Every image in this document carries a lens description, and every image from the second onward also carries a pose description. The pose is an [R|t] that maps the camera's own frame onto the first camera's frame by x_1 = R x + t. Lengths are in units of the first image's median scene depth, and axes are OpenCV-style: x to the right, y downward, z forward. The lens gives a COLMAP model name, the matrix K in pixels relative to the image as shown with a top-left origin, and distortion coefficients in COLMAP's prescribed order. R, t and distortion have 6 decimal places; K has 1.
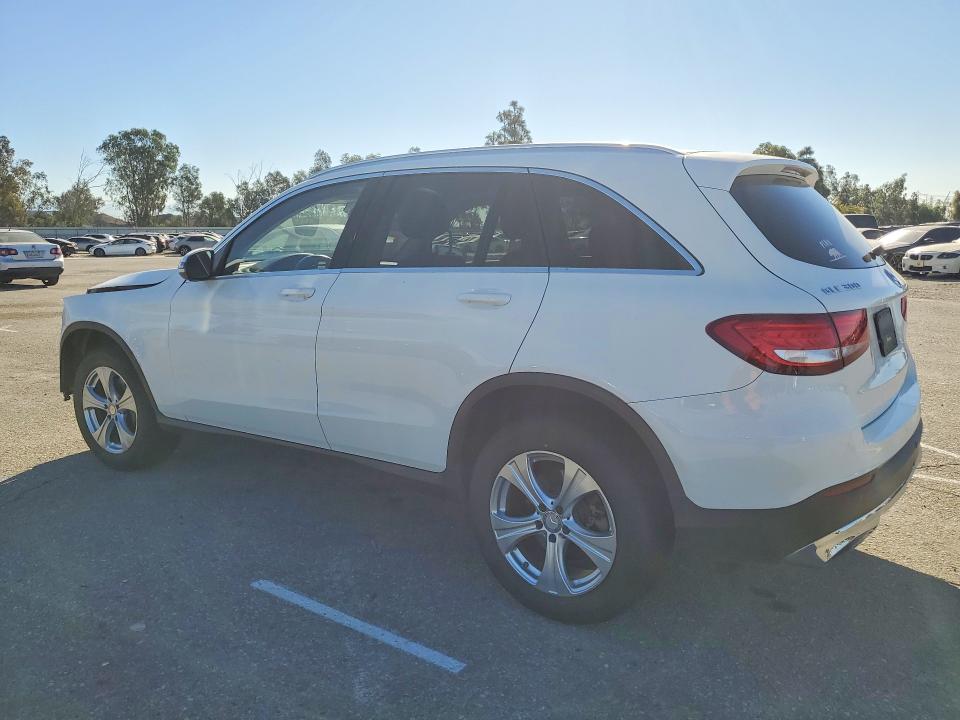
lens RADIAL K [[761.9, 0, 480.0], [0, 761.9, 360.0], [0, 0, 1]] dist [0.012747, 0.005774]
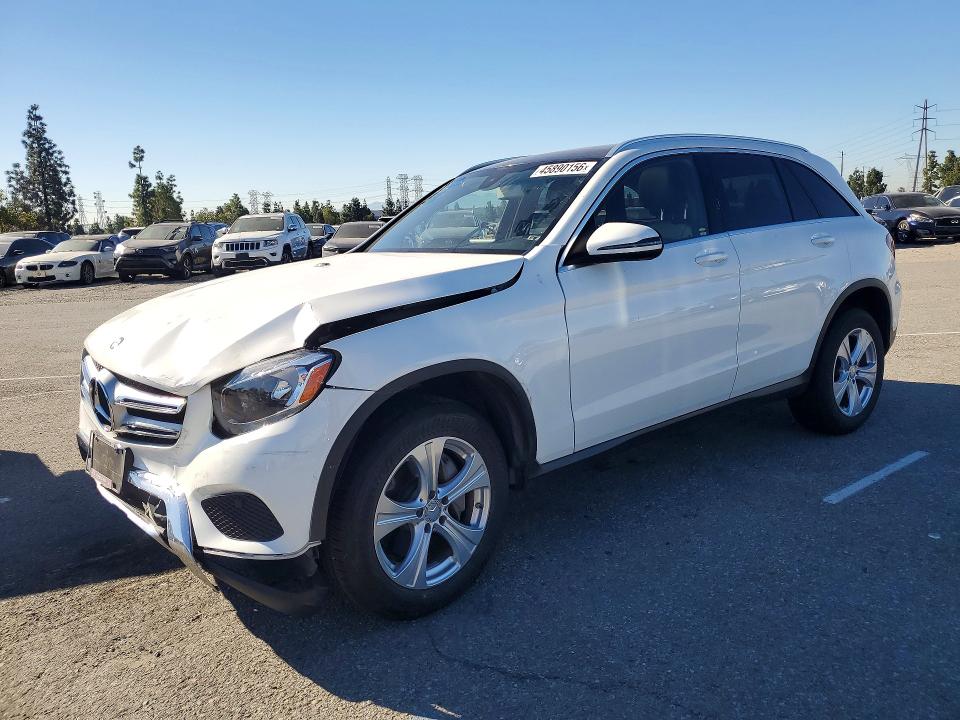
lens RADIAL K [[761.9, 0, 480.0], [0, 761.9, 360.0], [0, 0, 1]] dist [0.012747, 0.005774]
pose [[-0.982463, 0.020730, 0.185302, -0.157592], [0.074747, 0.954239, 0.289553, -0.266702], [-0.170820, 0.298326, -0.939054, 1.887104]]
